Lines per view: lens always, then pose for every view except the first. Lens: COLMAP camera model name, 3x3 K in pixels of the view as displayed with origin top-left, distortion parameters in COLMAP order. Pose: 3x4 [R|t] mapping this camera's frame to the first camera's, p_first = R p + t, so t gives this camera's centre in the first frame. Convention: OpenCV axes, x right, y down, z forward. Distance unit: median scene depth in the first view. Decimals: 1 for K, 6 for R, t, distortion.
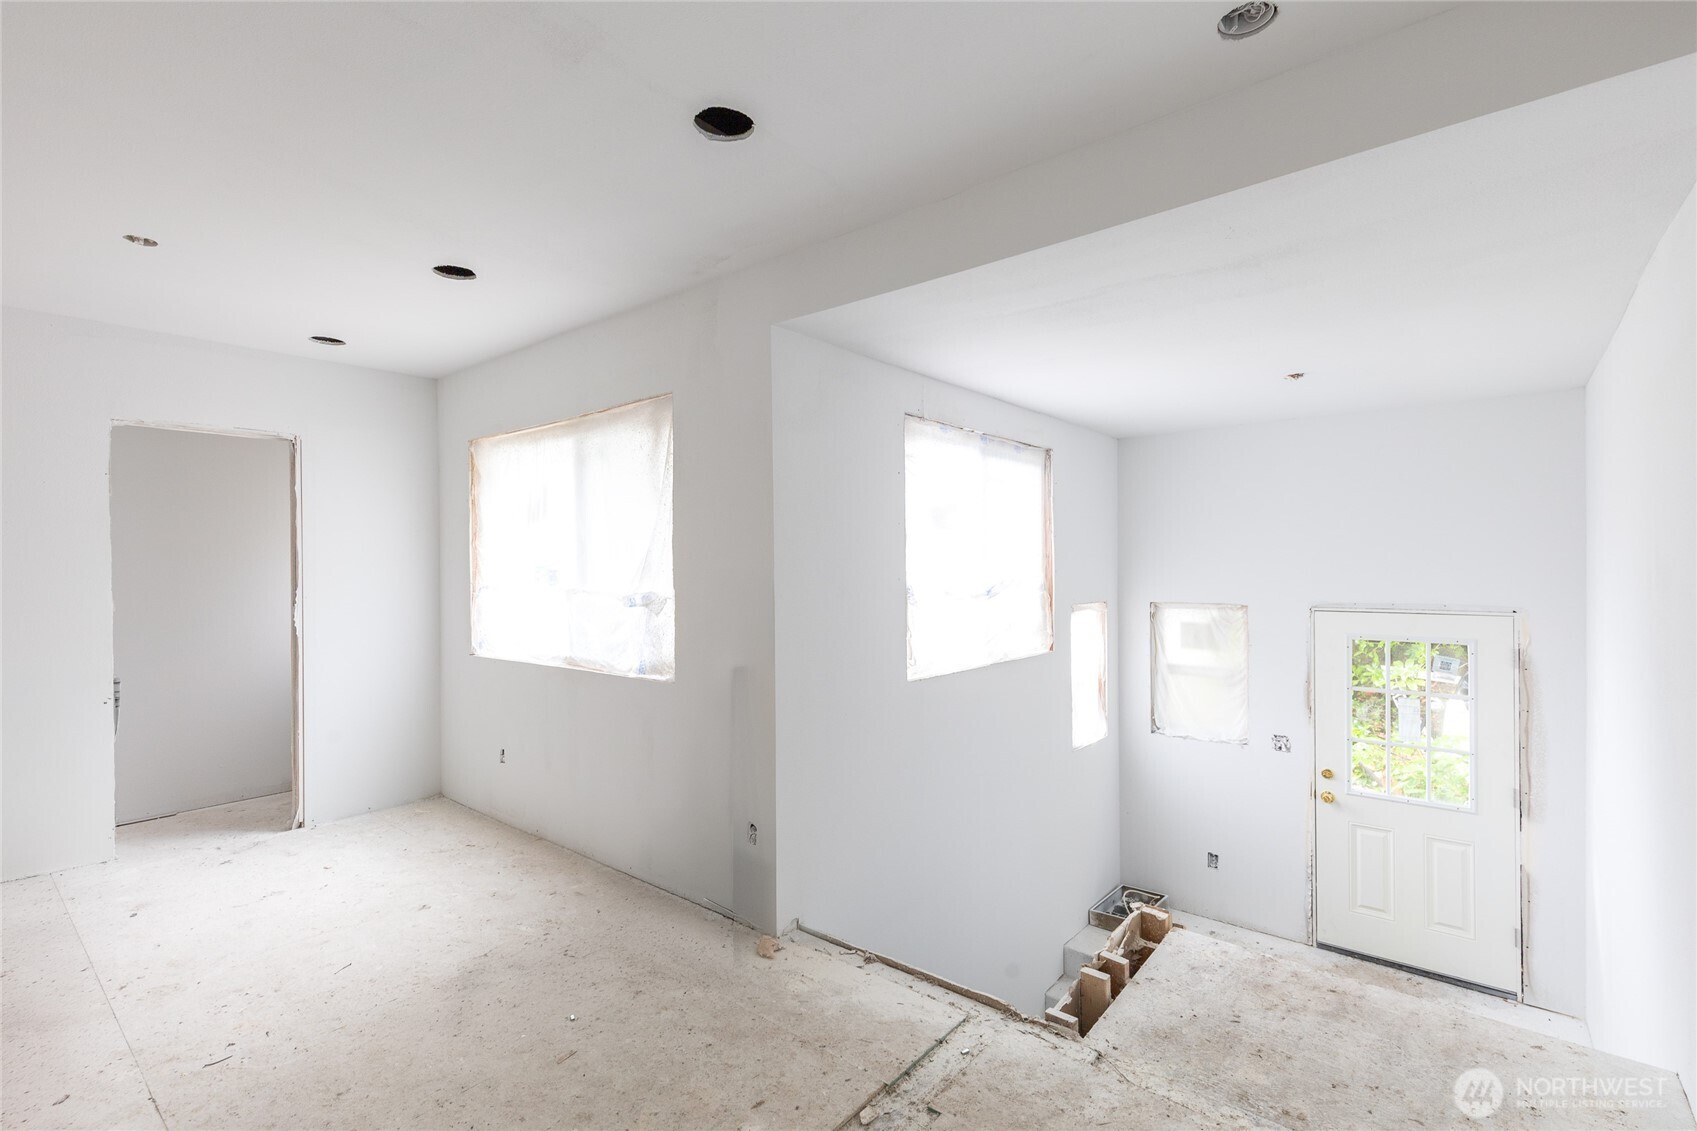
lens RADIAL K [[771.7, 0, 855.8], [0, 771.7, 572.7], [0, 0, 1]] dist [0.003835, -0.000227]
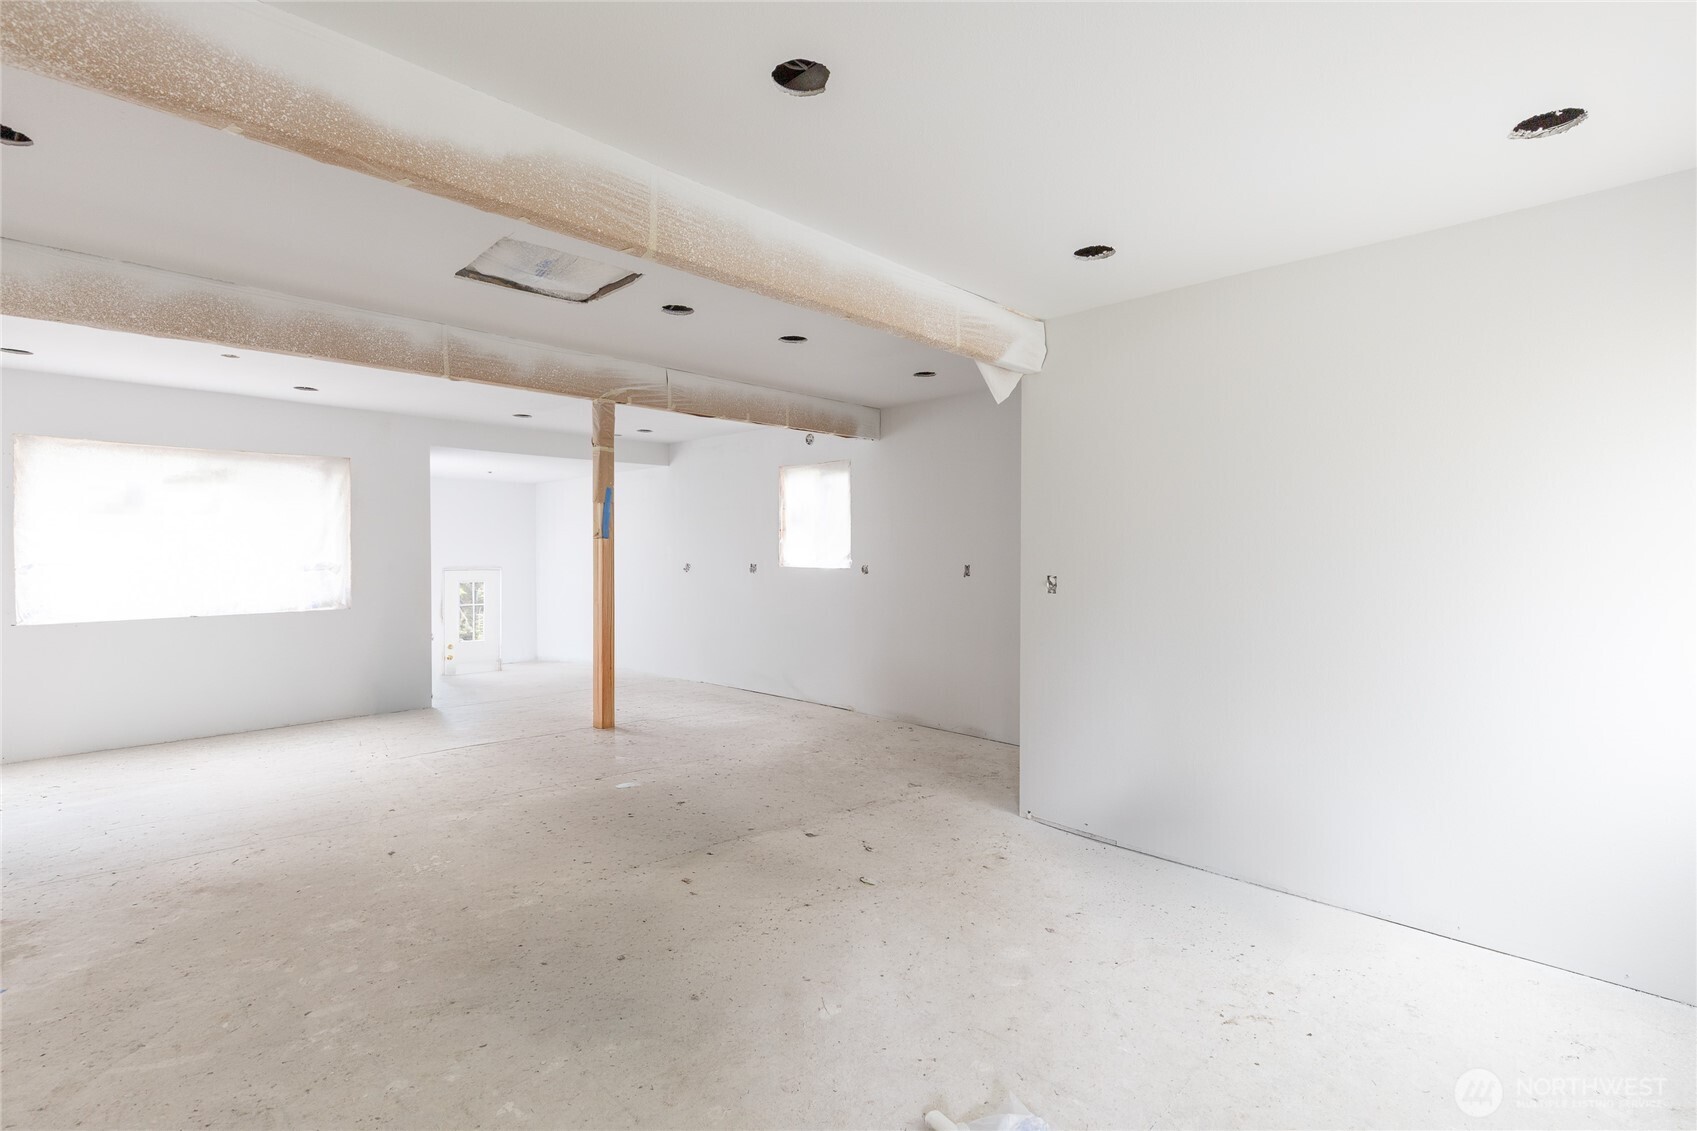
lens RADIAL K [[771.7, 0, 855.8], [0, 771.7, 572.7], [0, 0, 1]] dist [0.003835, -0.000227]
pose [[0.078861, -0.026879, 0.996523, -1.574087], [0.002780, 0.999638, 0.026743, 0.003706], [-0.996882, 0.000661, 0.078907, -0.314692]]
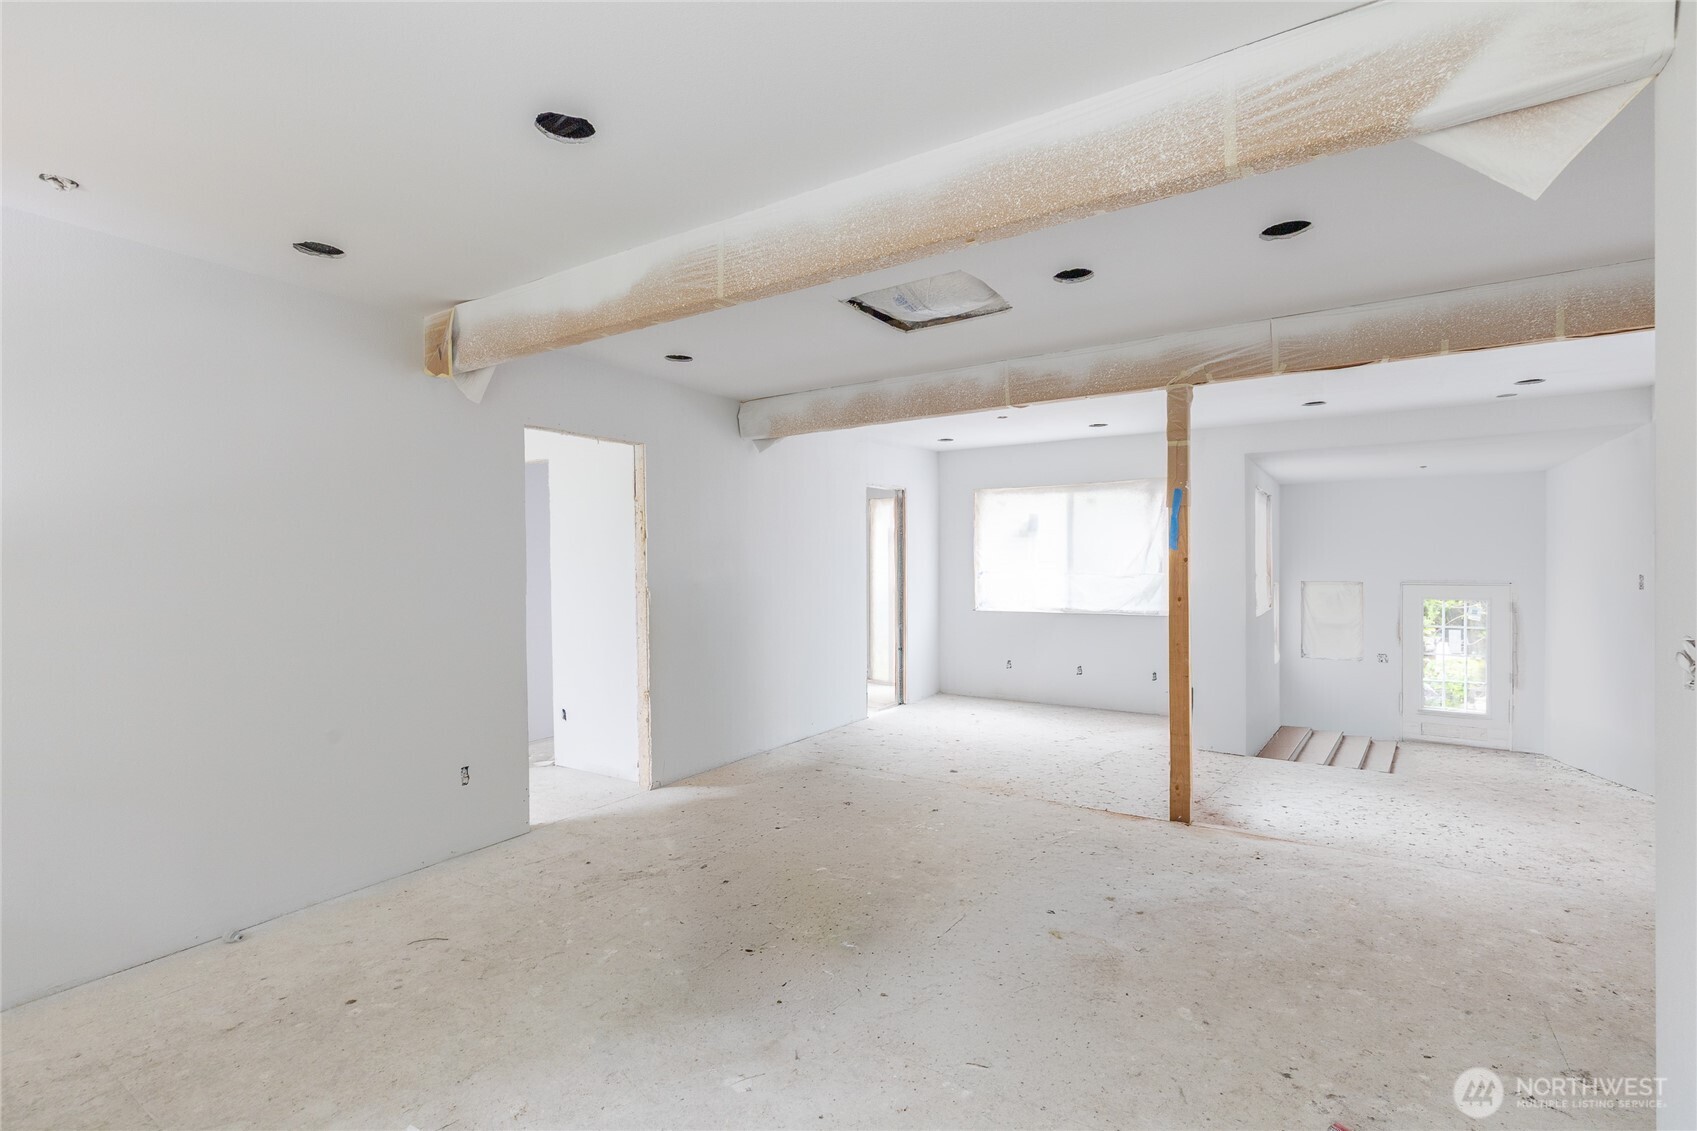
lens RADIAL K [[771.7, 0, 855.8], [0, 771.7, 572.7], [0, 0, 1]] dist [0.003835, -0.000227]
pose [[0.993849, -0.002524, 0.110713, -0.998943], [0.001698, 0.999970, 0.007549, 0.005399], [-0.110729, -0.007315, 0.993824, -0.753946]]
